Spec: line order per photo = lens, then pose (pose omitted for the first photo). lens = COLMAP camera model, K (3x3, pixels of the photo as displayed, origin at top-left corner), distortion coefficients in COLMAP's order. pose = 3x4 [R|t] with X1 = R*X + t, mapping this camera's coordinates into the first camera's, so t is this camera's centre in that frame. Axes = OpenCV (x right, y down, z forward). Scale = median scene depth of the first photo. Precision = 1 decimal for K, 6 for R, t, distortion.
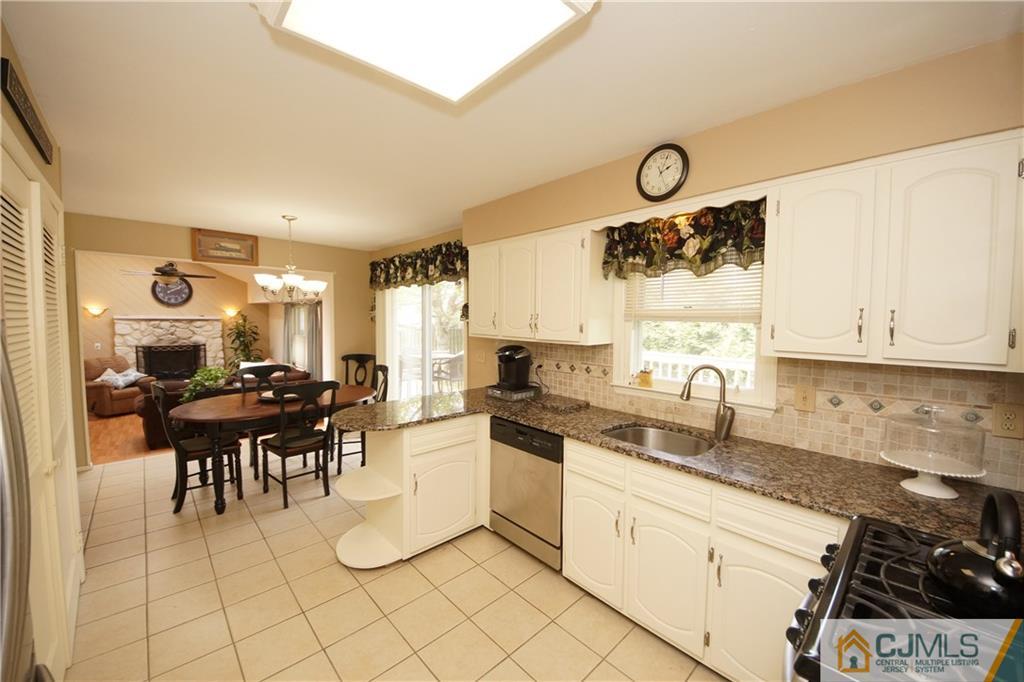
lens RADIAL K [[389.0, 0, 504.0], [0, 389.0, 341.4], [0, 0, 1]] dist [-0.007616, -0.000286]
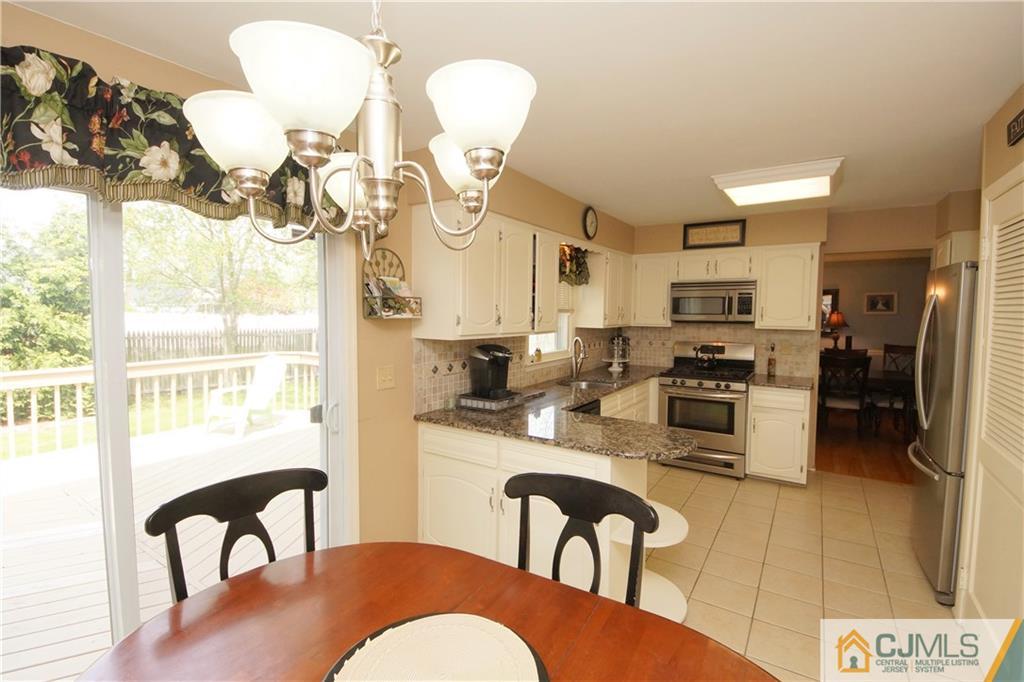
lens RADIAL K [[454.3, 0, 502.9], [0, 454.3, 339.6], [0, 0, 1]] dist [-0.012143, -0.002187]
pose [[-0.236879, -0.073933, 0.968722, -0.522619], [0.049674, 0.994874, 0.088076, -0.047732], [-0.970268, 0.068984, -0.231993, 0.681071]]
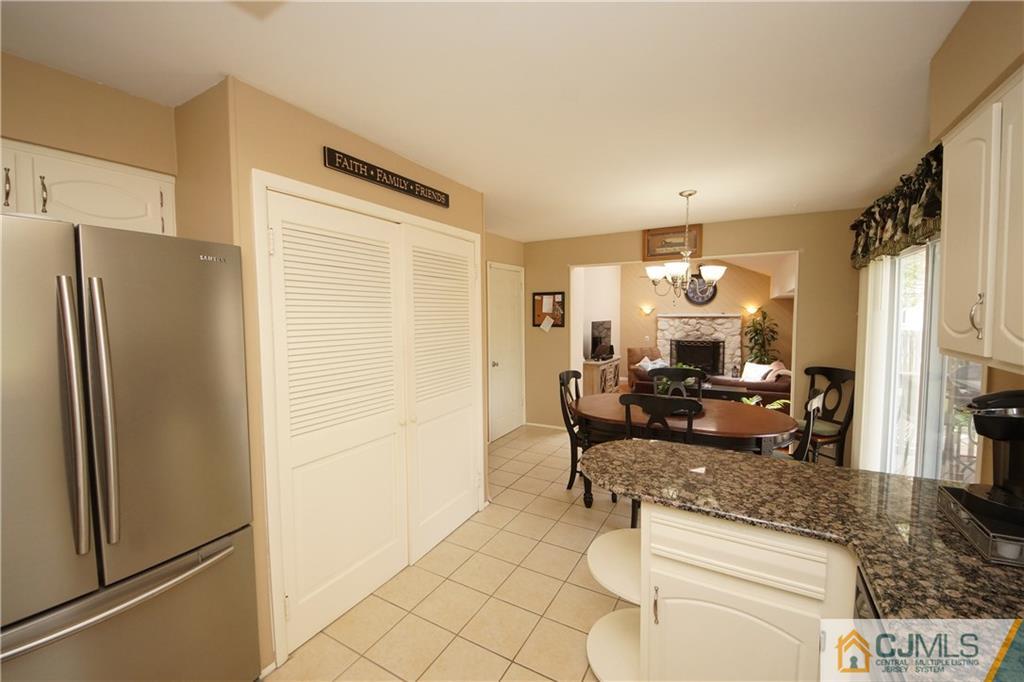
lens RADIAL K [[400.5, 0, 506.1], [0, 400.5, 341.0], [0, 0, 1]] dist [0.002002, -0.000078]
pose [[0.299836, 0.051522, -0.952598, 0.111543], [-0.047781, 0.998098, 0.038944, -0.013344], [0.952793, 0.033839, 0.301728, 0.264251]]
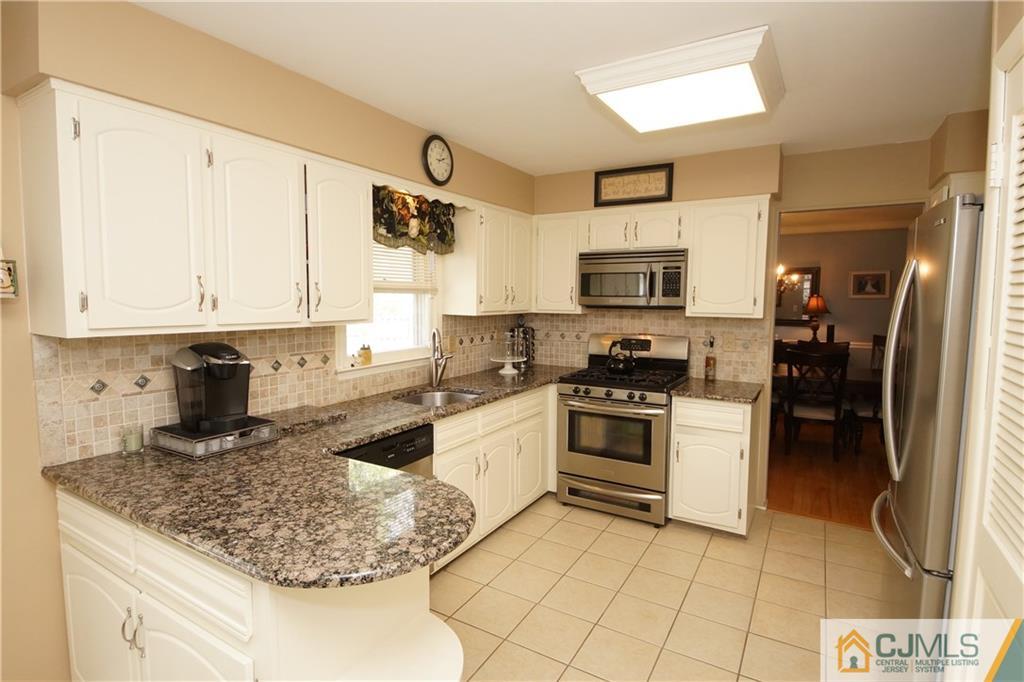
lens RADIAL K [[502.8, 0, 513.1], [0, 502.8, 340.0], [0, 0, 1]] dist [0.002274, -0.000832]
pose [[-0.297133, -0.097123, 0.949884, -0.401262], [0.045280, 0.992261, 0.115620, -0.029005], [-0.953762, 0.077365, -0.290435, 0.463740]]
